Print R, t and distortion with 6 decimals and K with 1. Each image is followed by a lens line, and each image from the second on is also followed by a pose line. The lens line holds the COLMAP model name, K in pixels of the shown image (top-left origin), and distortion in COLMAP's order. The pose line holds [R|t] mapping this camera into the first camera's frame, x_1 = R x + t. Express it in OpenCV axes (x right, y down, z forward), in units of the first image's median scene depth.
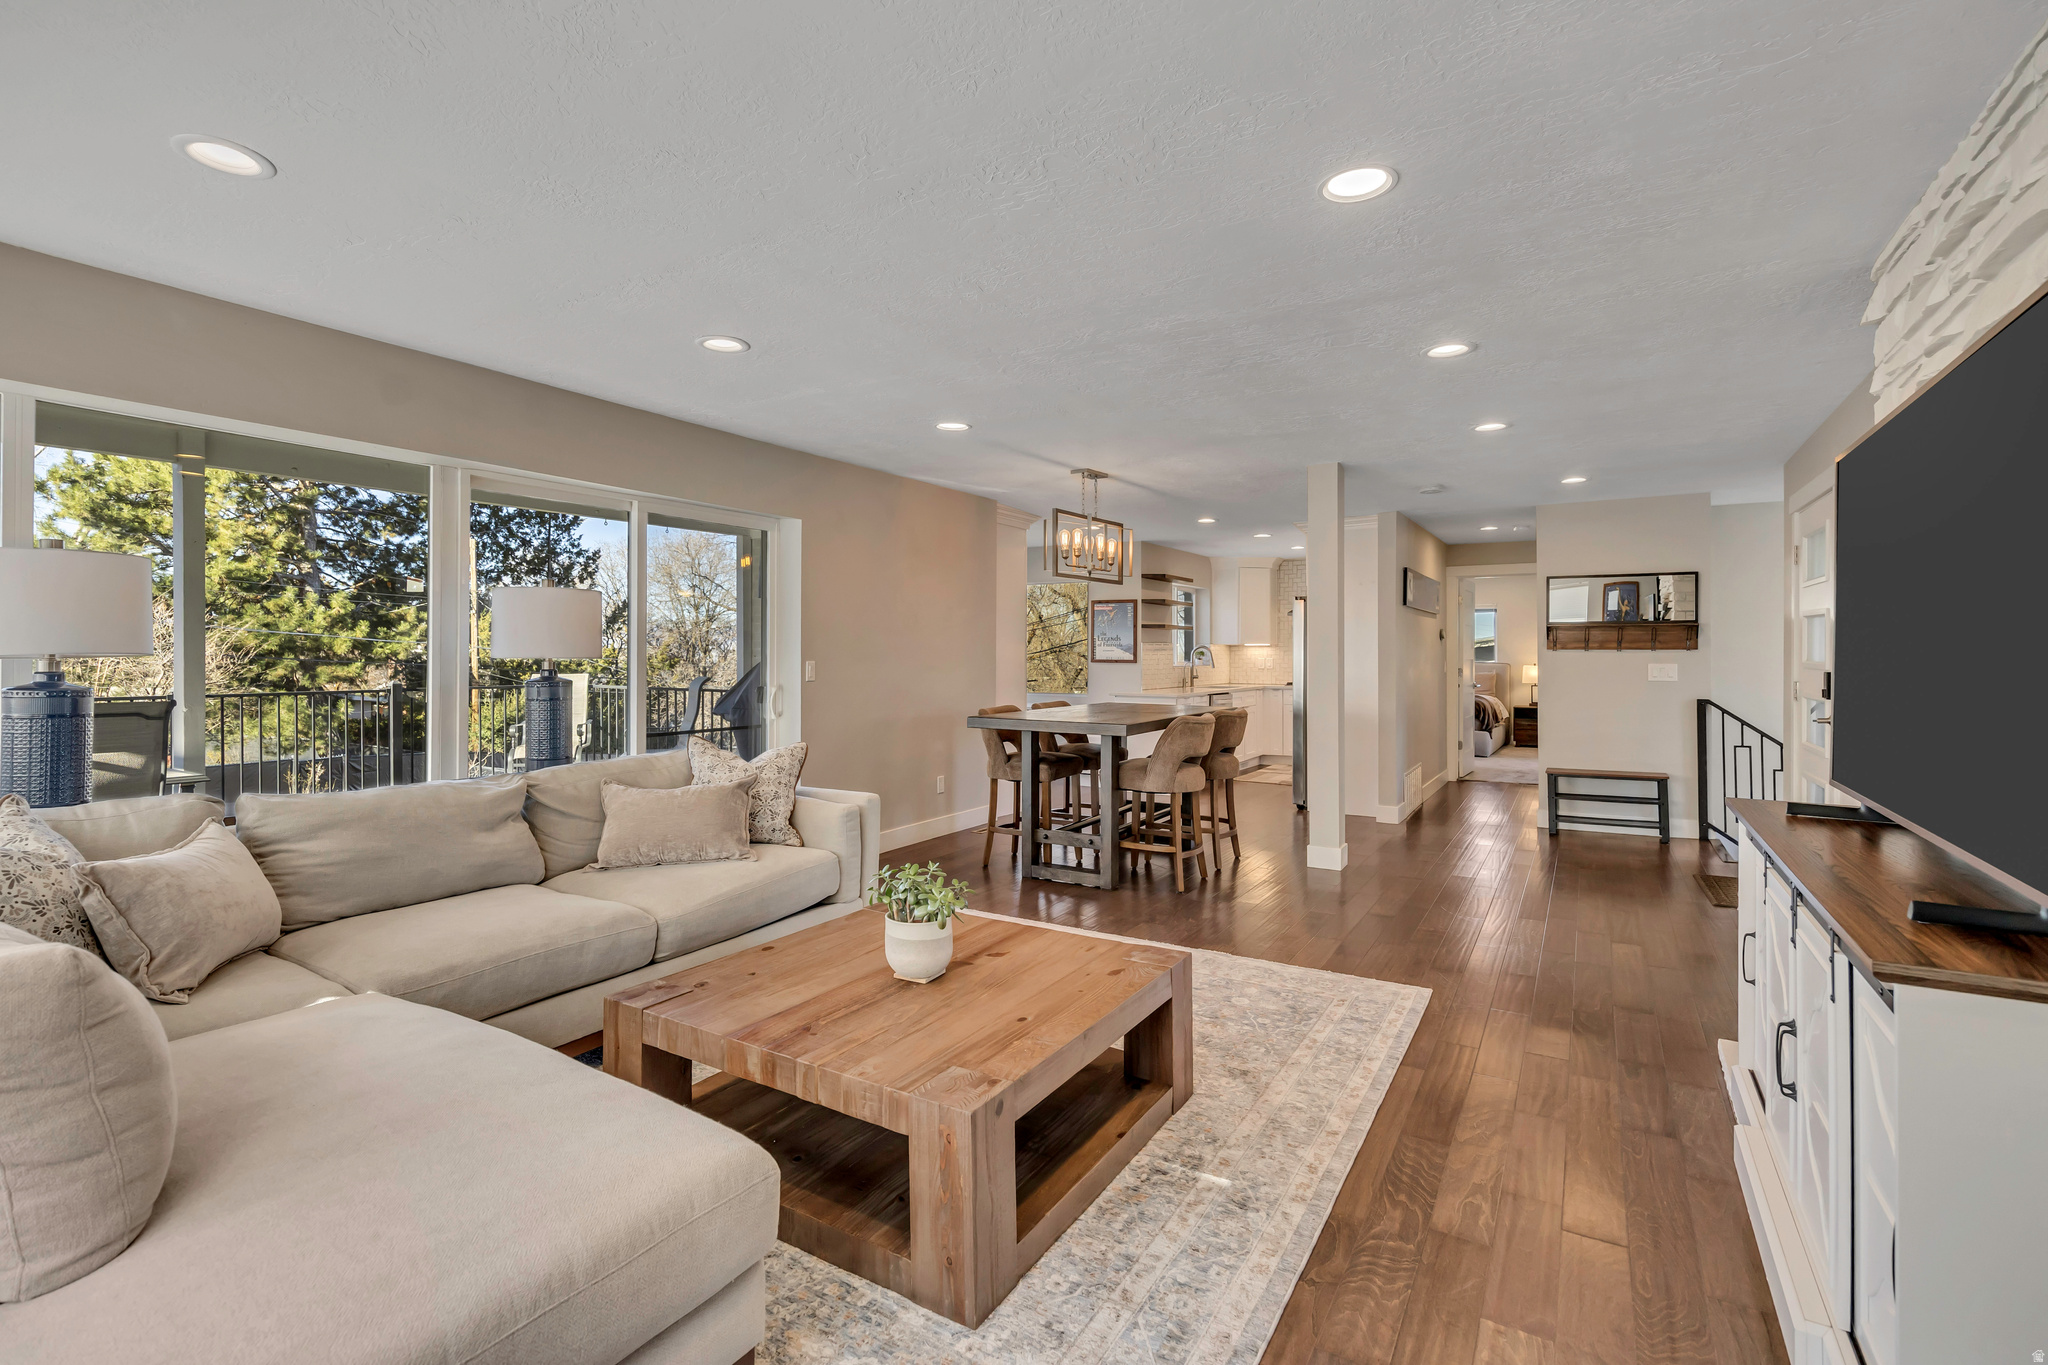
lens RADIAL K [[930.5, 0, 1017.3], [0, 930.5, 660.9], [0, 0, 1]] dist [0.005758, -0.000332]
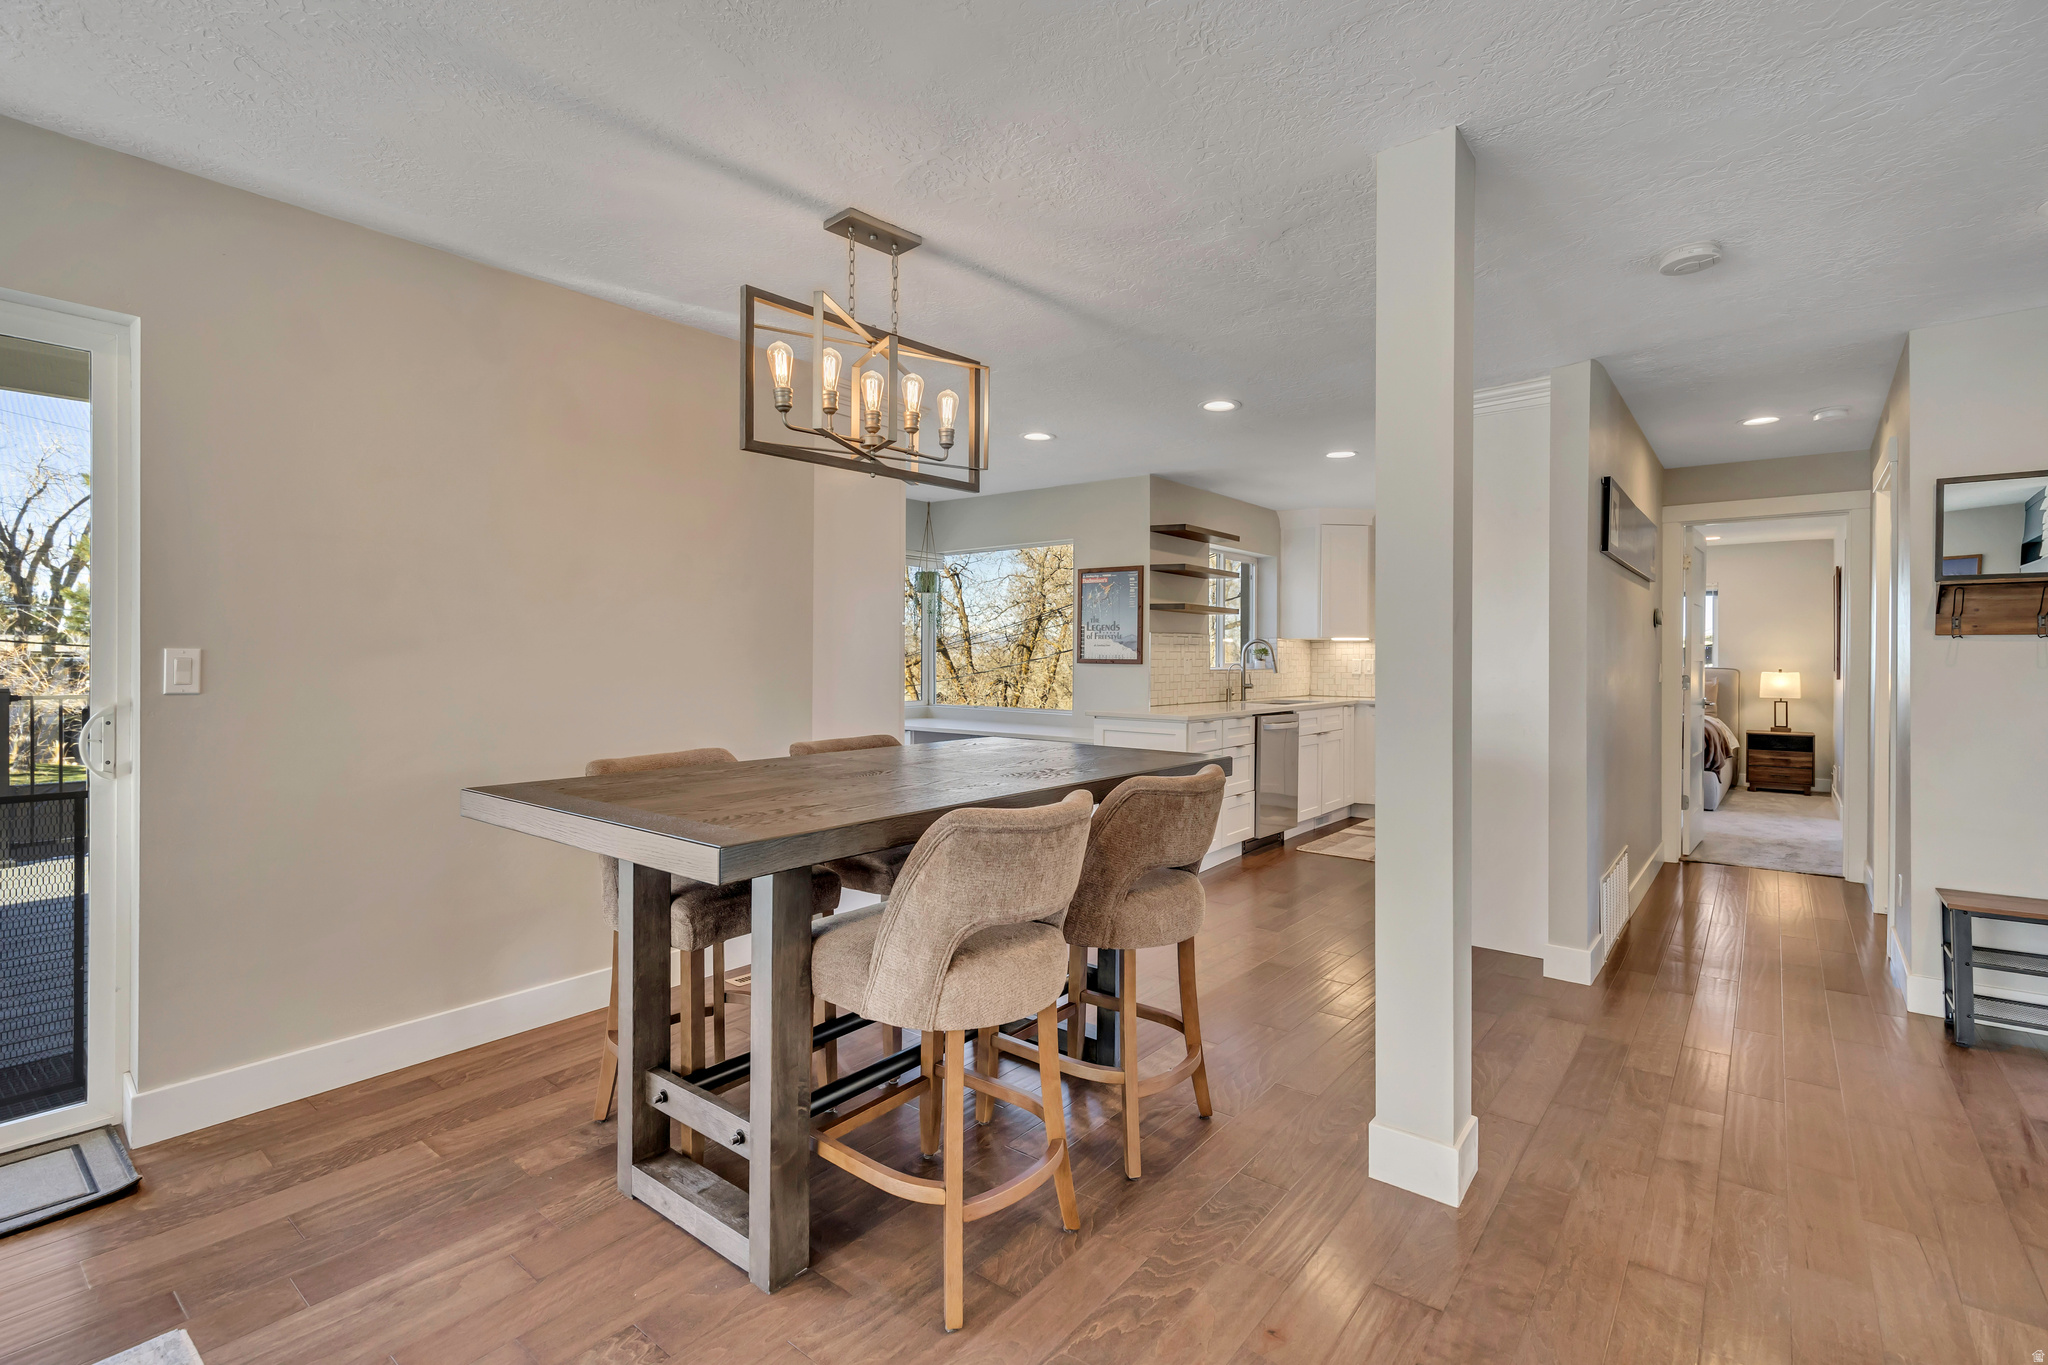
lens RADIAL K [[930.5, 0, 1025.0], [0, 930.5, 670.5], [0, 0, 1]] dist [0.005758, -0.000332]
pose [[0.992165, 0.004513, -0.124853, 0.124400], [-0.003886, 0.999979, 0.005262, 0.003308], [0.124874, -0.004736, 0.992161, 0.341933]]
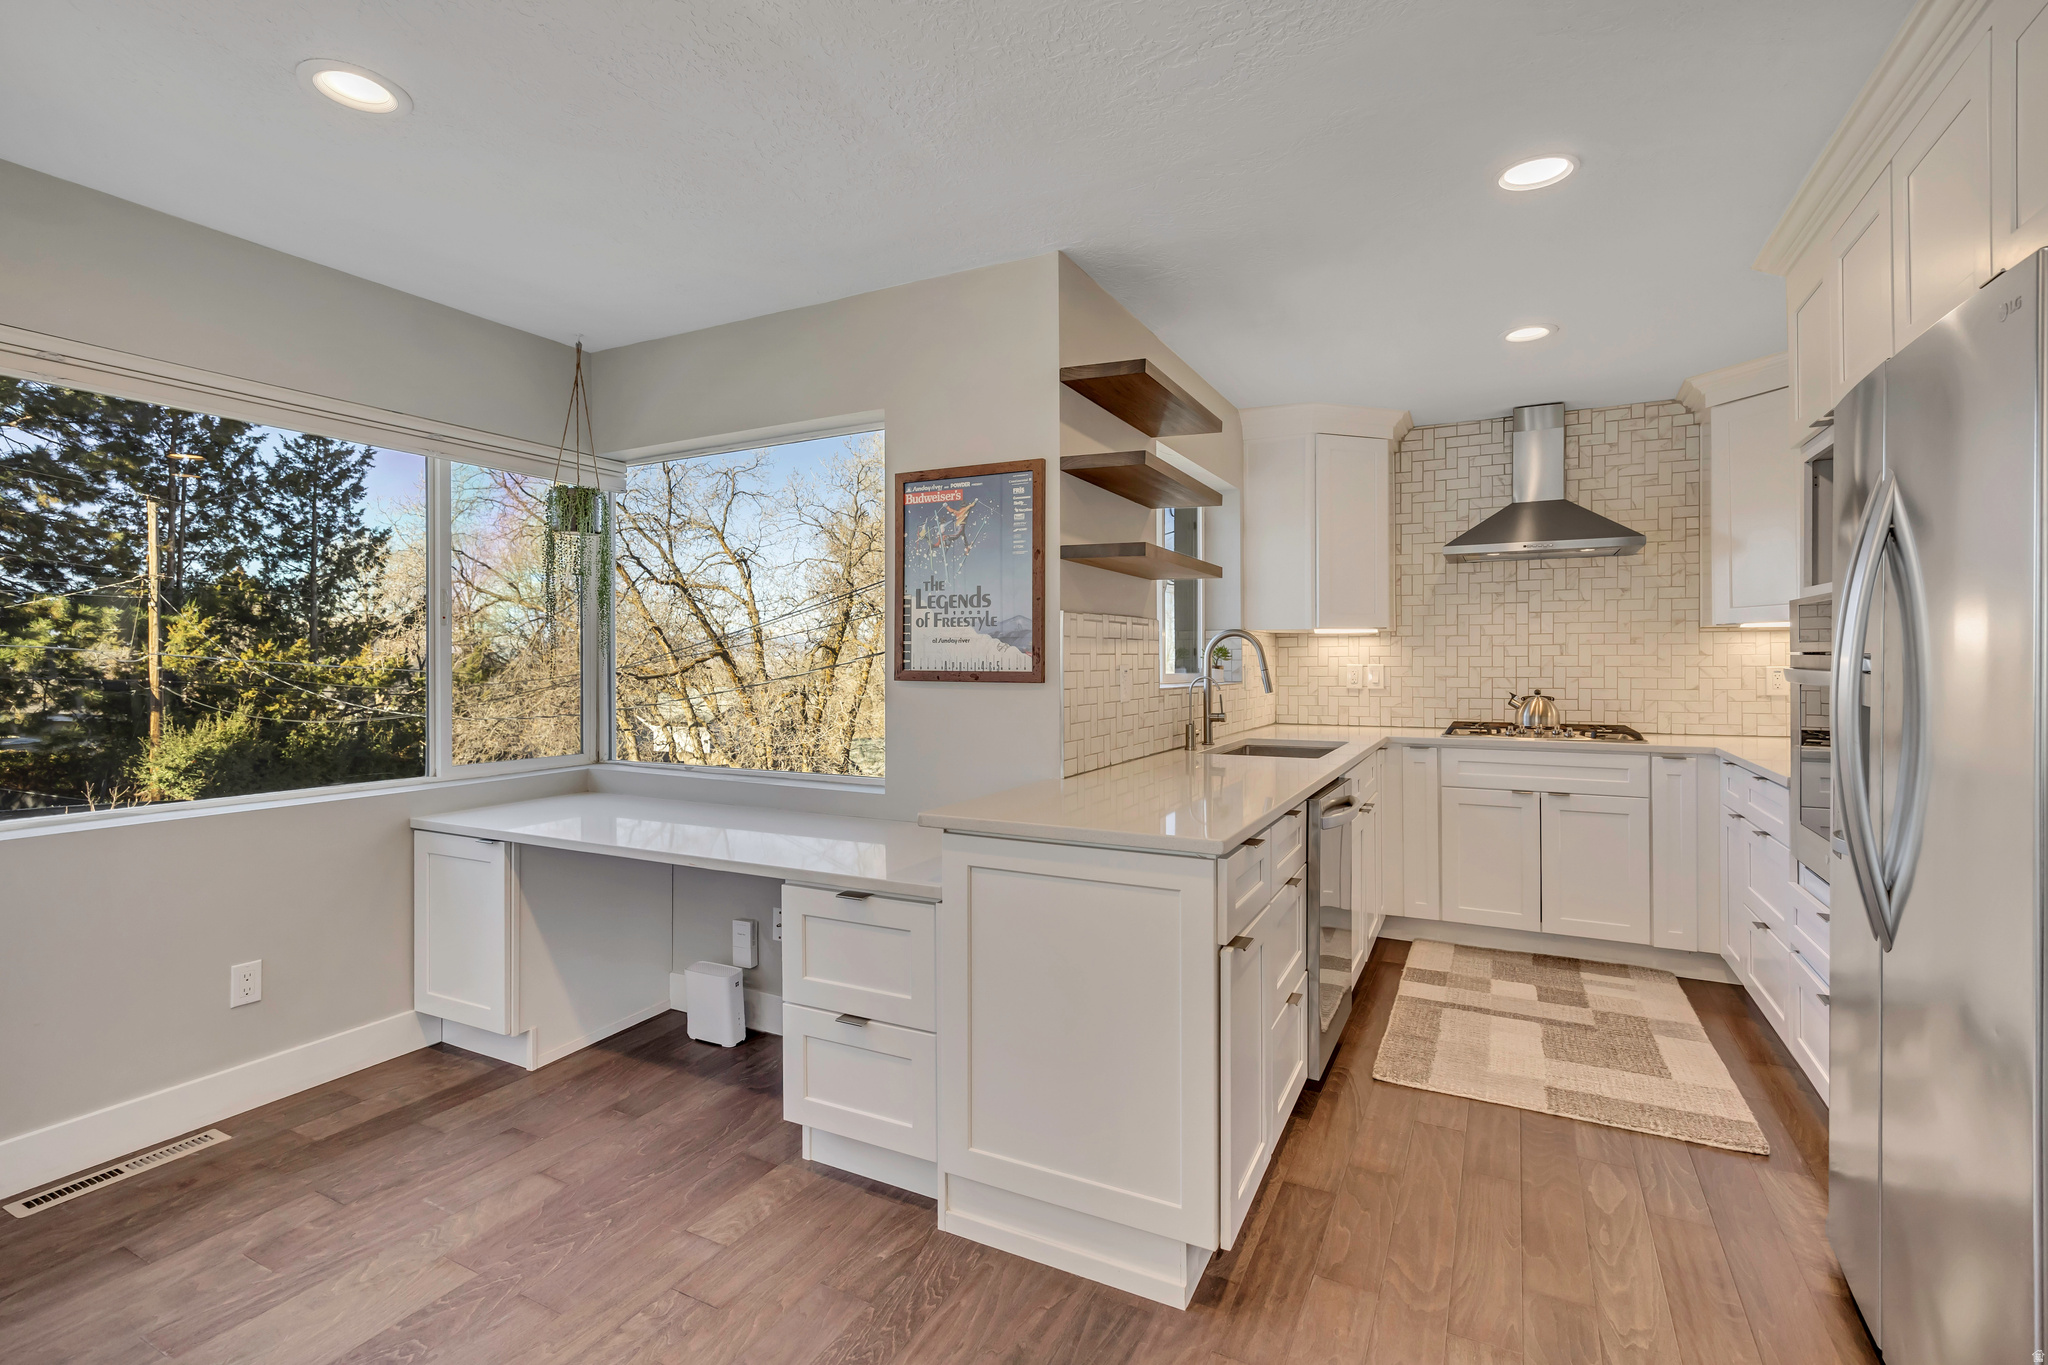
lens RADIAL K [[930.5, 0, 1025.3], [0, 930.5, 668.7], [0, 0, 1]] dist [0.005758, -0.000332]
pose [[0.997459, -0.004415, 0.071111, 0.099267], [0.004368, 0.999990, 0.000810, -0.002333], [-0.071113, -0.000497, 0.997468, 0.696058]]
